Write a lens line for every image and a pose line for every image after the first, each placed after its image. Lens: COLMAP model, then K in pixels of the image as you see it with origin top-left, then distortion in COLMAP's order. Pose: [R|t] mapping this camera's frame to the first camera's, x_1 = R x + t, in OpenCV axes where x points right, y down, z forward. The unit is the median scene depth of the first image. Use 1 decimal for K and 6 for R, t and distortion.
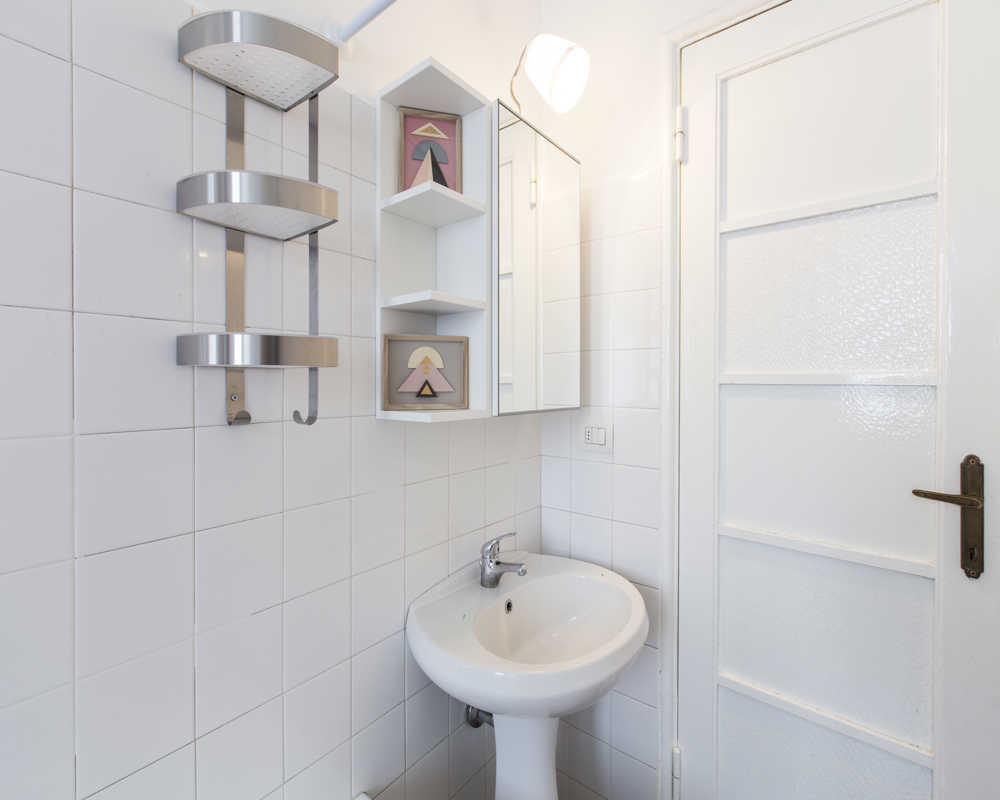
lens RADIAL K [[455.7, 0, 501.5], [0, 455.7, 379.0], [0, 0, 1]] dist [-0.000549, 0.000781]
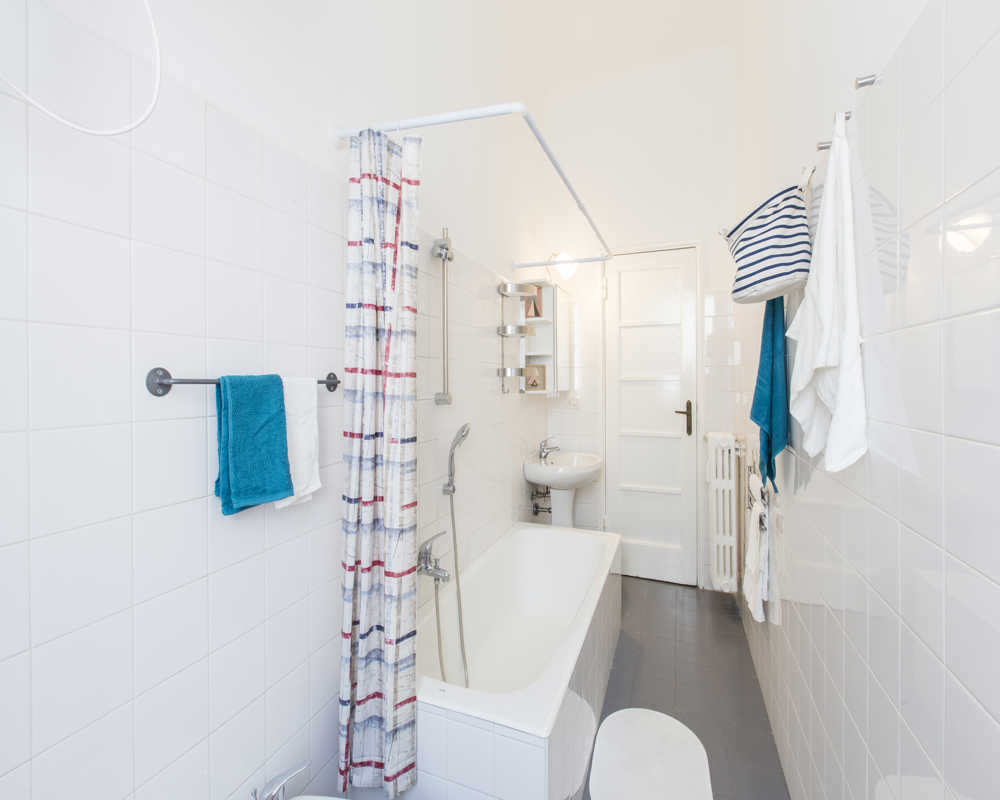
lens RADIAL K [[455.7, 0, 501.5], [0, 455.7, 379.0], [0, 0, 1]] dist [-0.000549, 0.000781]
pose [[0.957140, -0.010243, 0.289446, -1.172156], [0.012197, 0.999913, -0.004948, 0.007223], [-0.289370, 0.008267, 0.957182, -1.674702]]
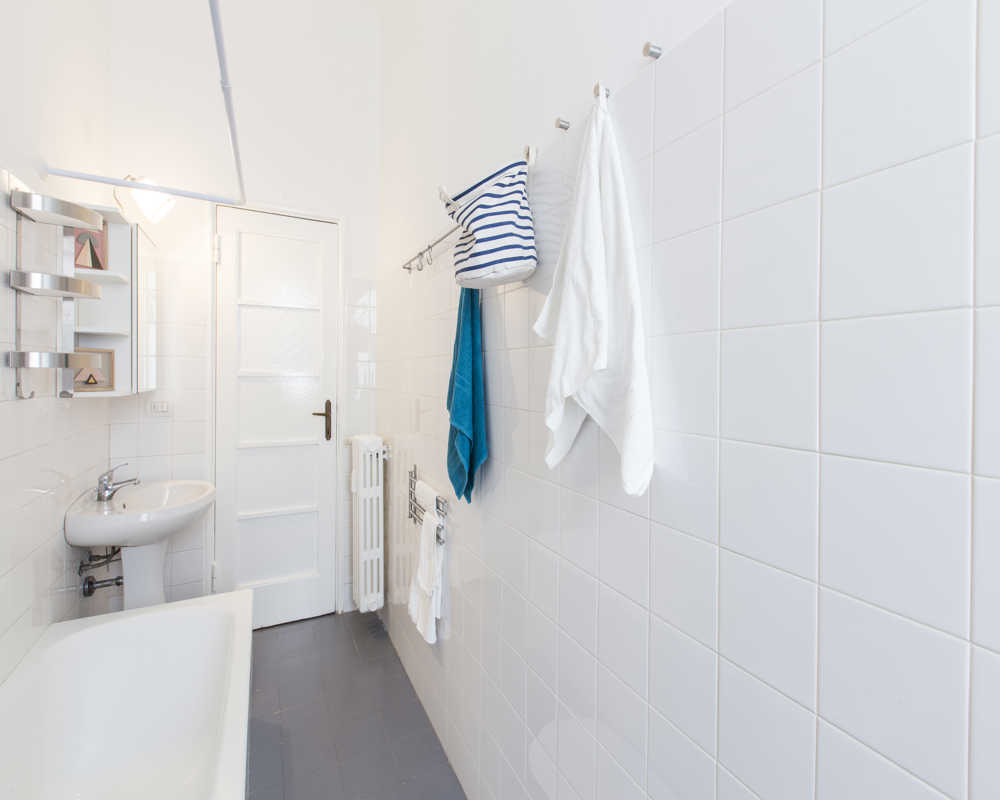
lens RADIAL K [[455.7, 0, 501.5], [0, 455.7, 379.0], [0, 0, 1]] dist [-0.000549, 0.000781]
pose [[0.412423, -0.008874, 0.910949, -1.068345], [-0.003197, 0.999932, 0.011188, -0.003798], [-0.910987, -0.007526, 0.412367, -1.109948]]
